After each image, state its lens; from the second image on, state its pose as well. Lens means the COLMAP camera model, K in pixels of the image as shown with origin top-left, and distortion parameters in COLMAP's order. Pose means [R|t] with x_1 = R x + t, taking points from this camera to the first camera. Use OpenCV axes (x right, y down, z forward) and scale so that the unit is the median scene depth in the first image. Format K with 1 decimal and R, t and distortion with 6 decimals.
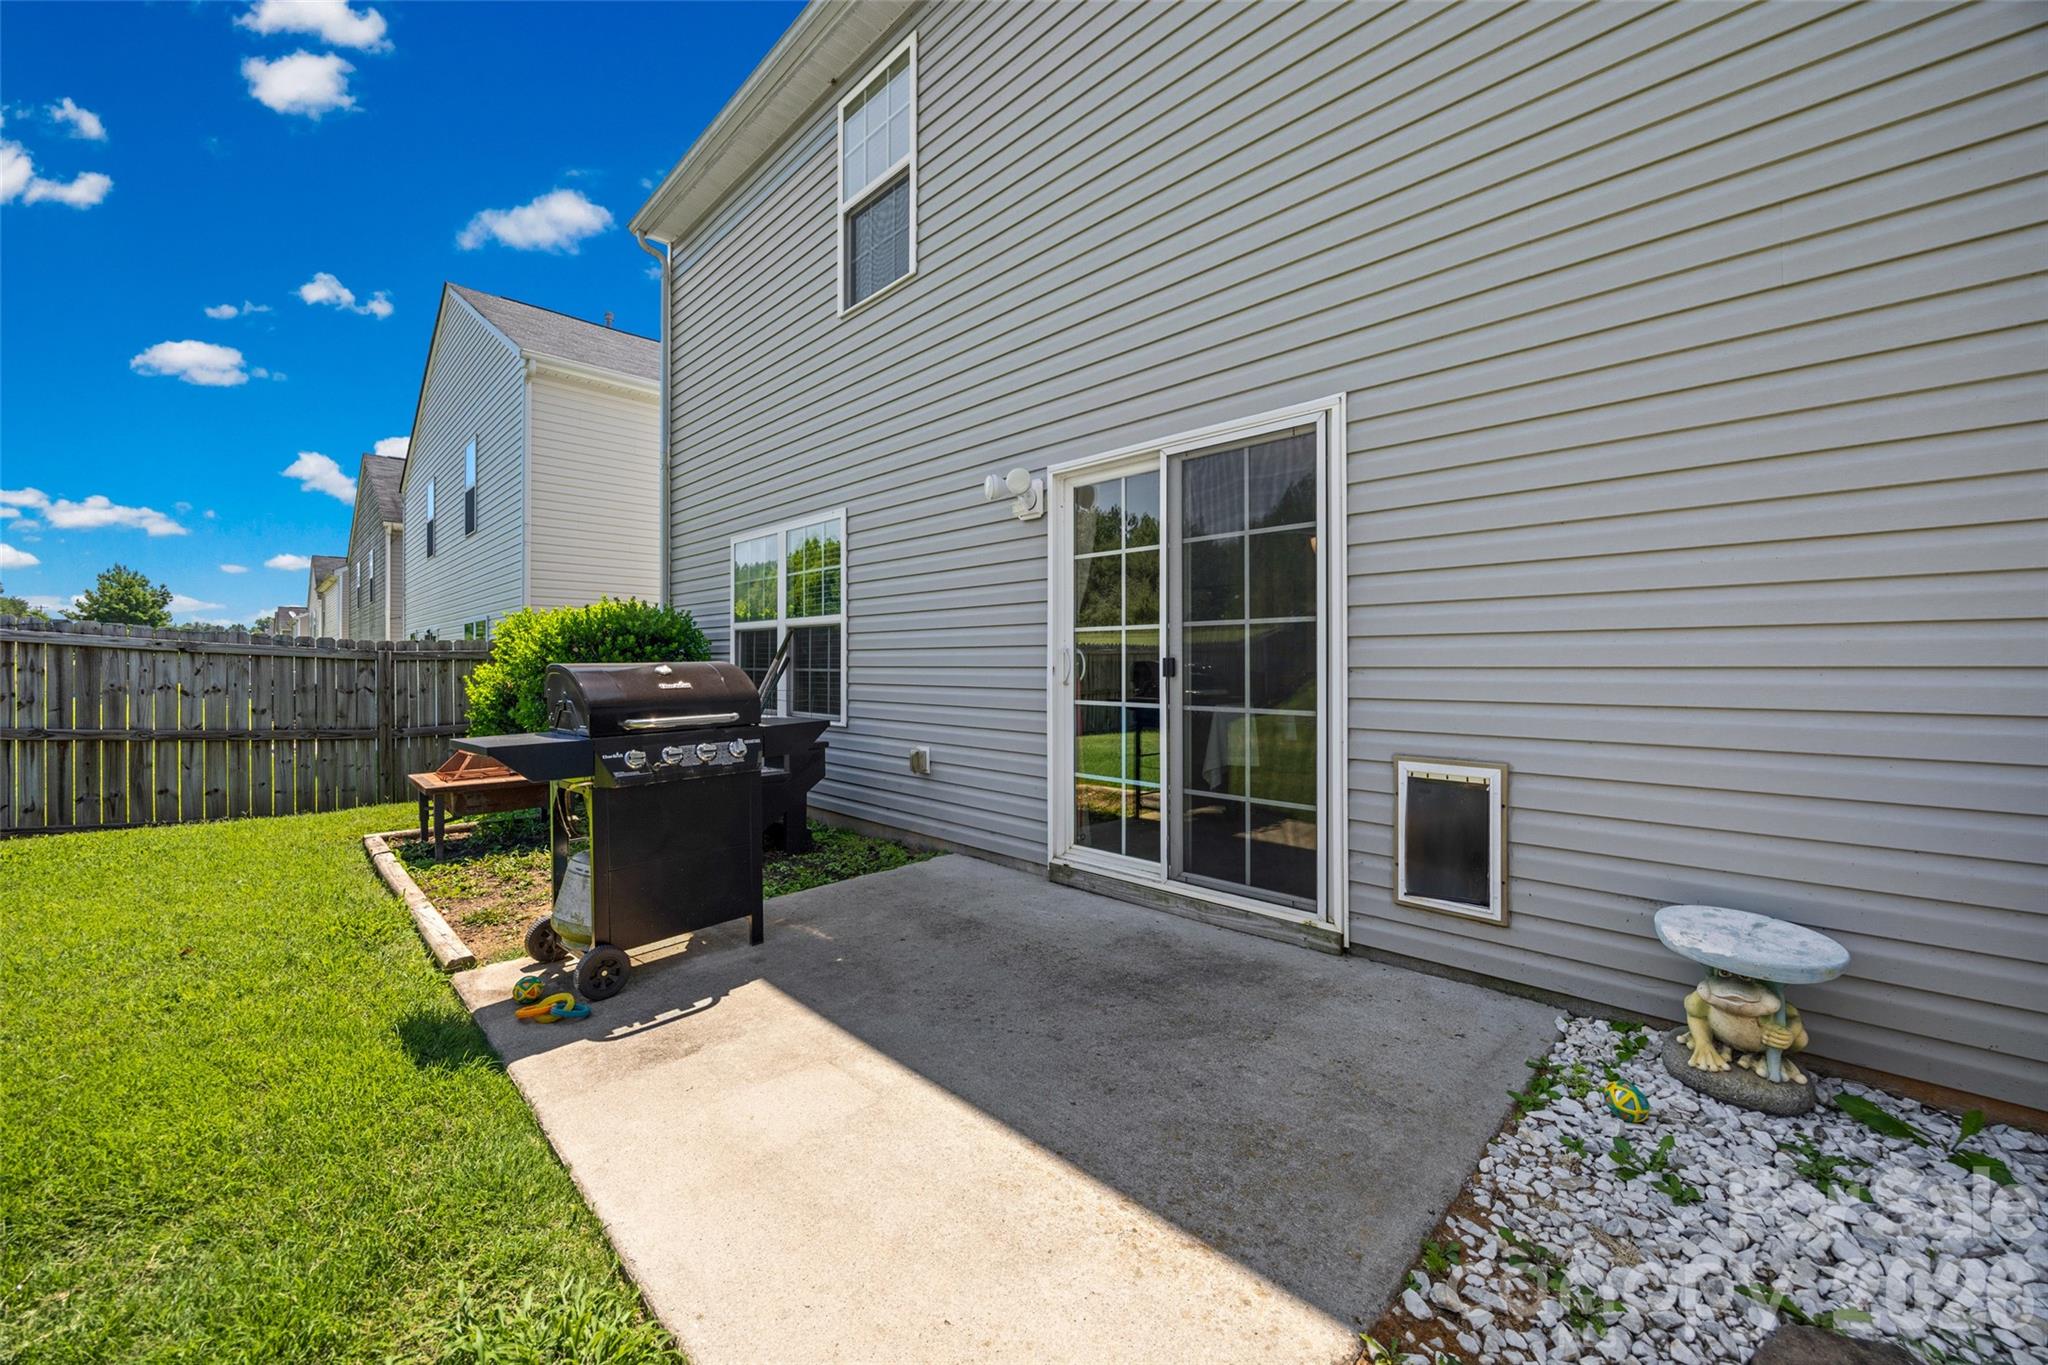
lens RADIAL K [[782.2, 0, 1012.8], [0, 782.2, 683.2], [0, 0, 1]] dist [-0.002566, -0.000308]
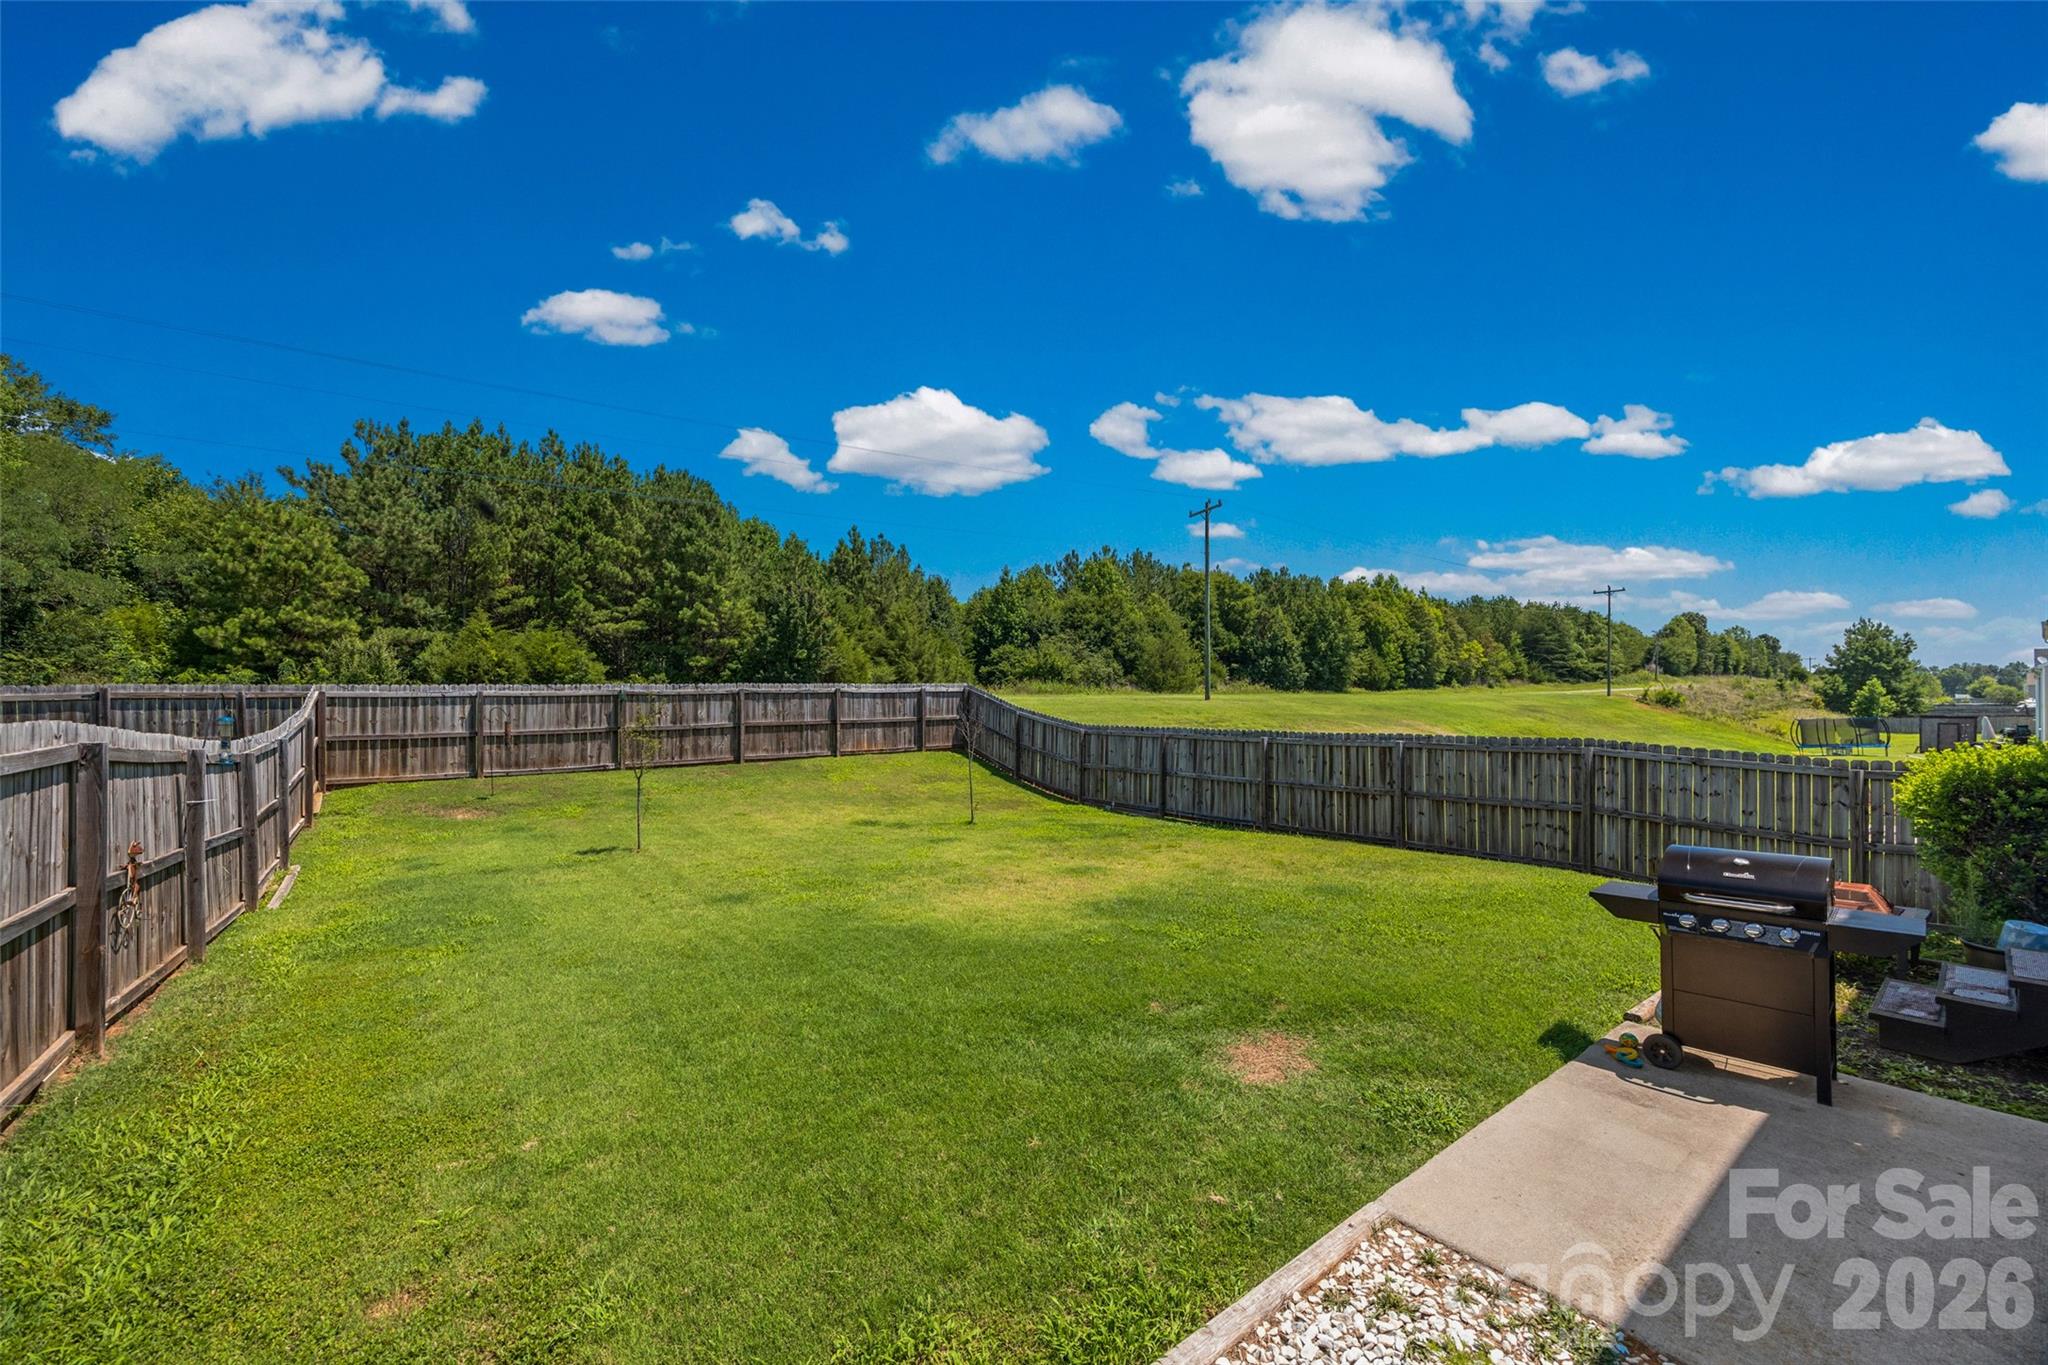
lens RADIAL K [[789.9, 0, 1024.2], [0, 789.9, 700.6], [0, 0, 1]] dist [-0.001280, -0.000023]
pose [[-0.109008, -0.008671, -0.994003, 0.512438], [-0.025404, 0.999660, -0.005934, -0.124781], [0.993716, 0.024605, -0.109191, -0.050376]]
